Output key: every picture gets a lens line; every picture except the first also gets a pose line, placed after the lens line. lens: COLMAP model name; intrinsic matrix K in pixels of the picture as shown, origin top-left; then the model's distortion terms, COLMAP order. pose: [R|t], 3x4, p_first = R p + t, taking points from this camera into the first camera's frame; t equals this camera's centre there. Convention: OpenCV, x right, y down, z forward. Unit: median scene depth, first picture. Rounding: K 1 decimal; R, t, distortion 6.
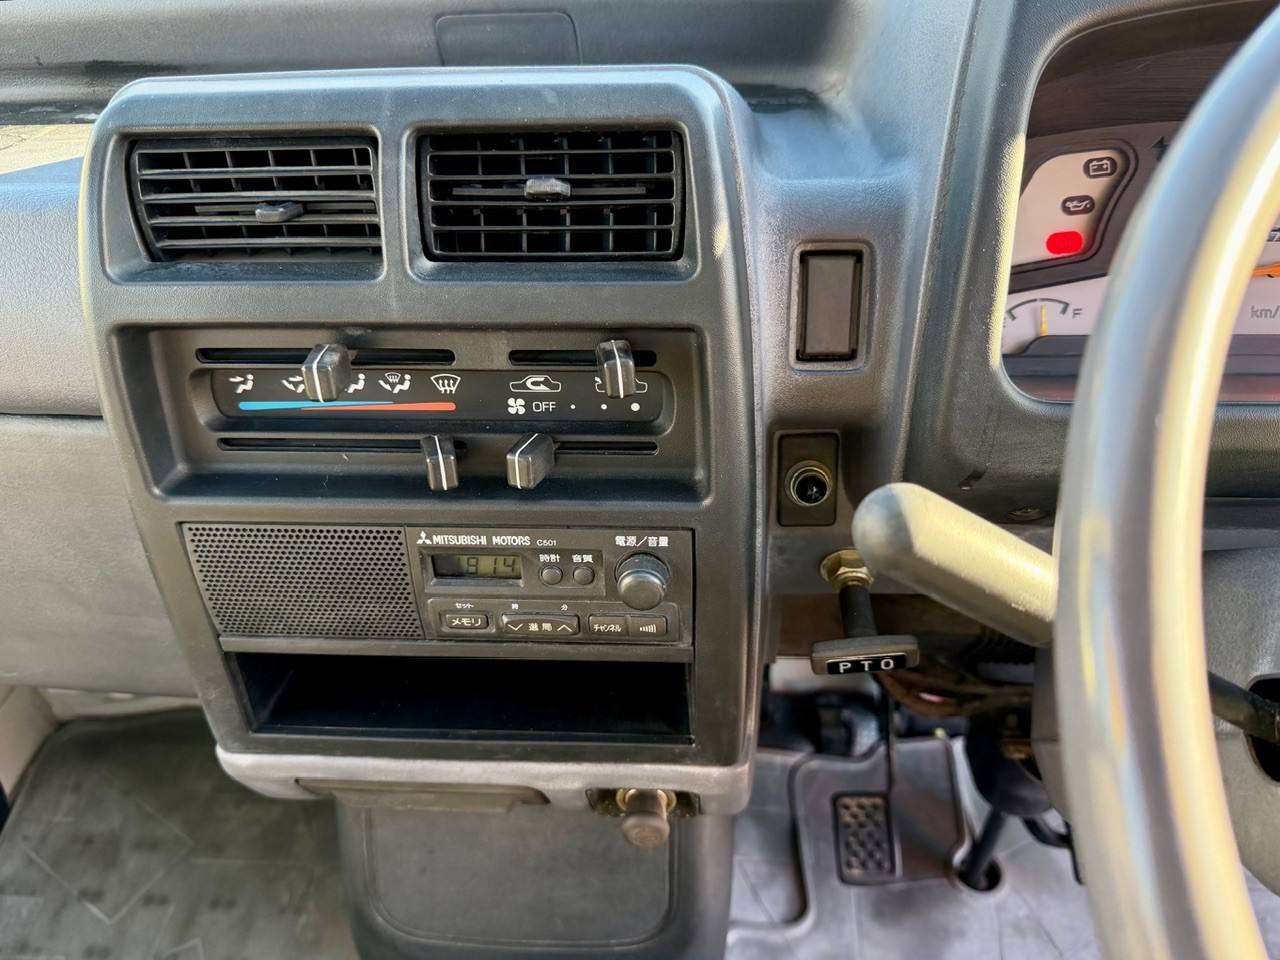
lens RADIAL K [[956.4, 0, 652.6], [0, 956.4, 491.4], [0, 0, 1]] dist [0.050680, -0.067149]
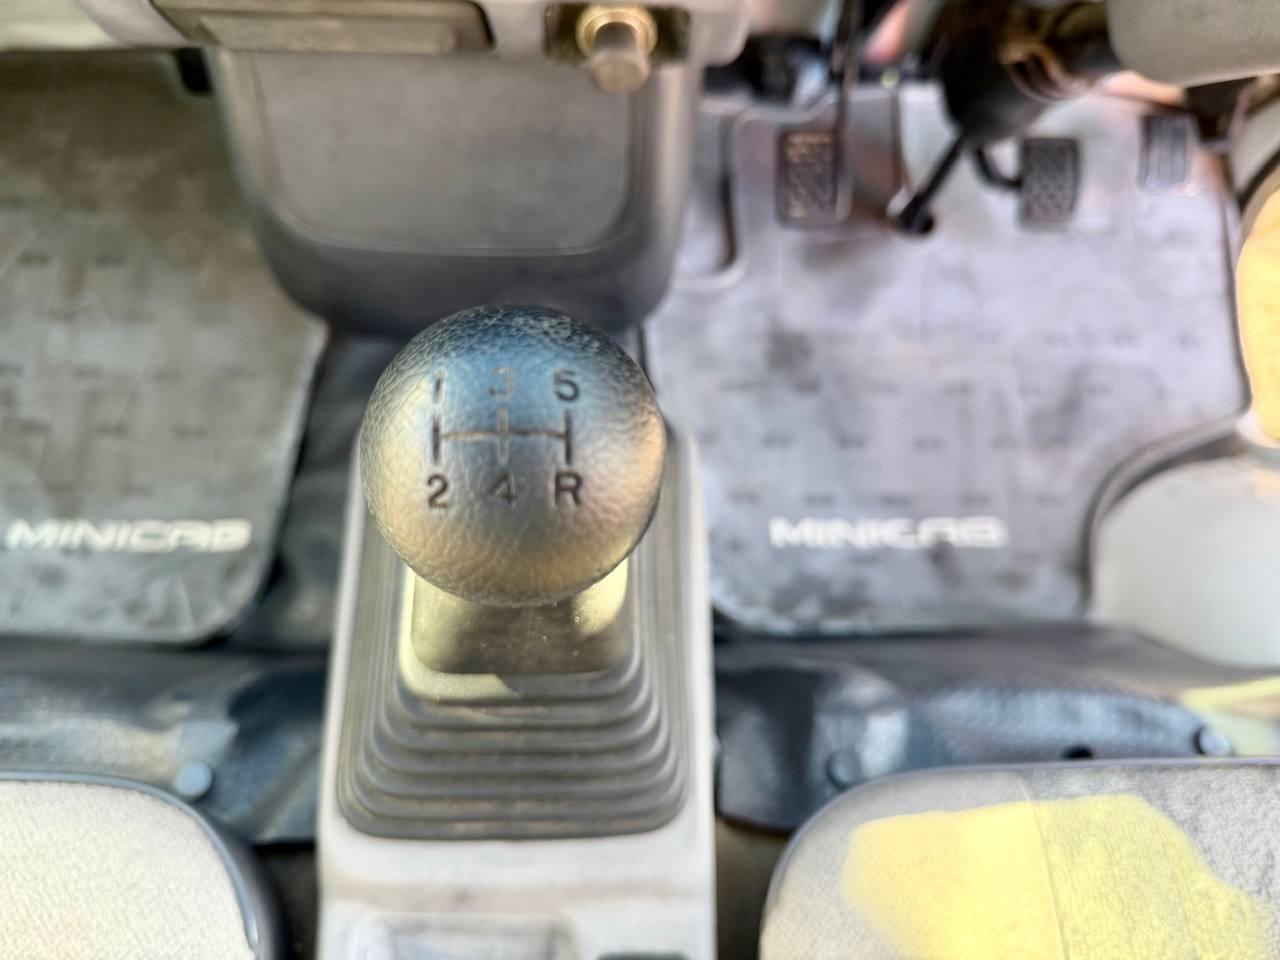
lens RADIAL K [[959.3, 0, 657.4], [0, 959.3, 458.2], [0, 0, 1]] dist [-0.037529, -0.004454]
pose [[0.992862, -0.025151, 0.116585, -0.072493], [-0.038395, 0.858073, 0.512090, 0.214003], [-0.112918, -0.512911, 0.850983, 0.150733]]
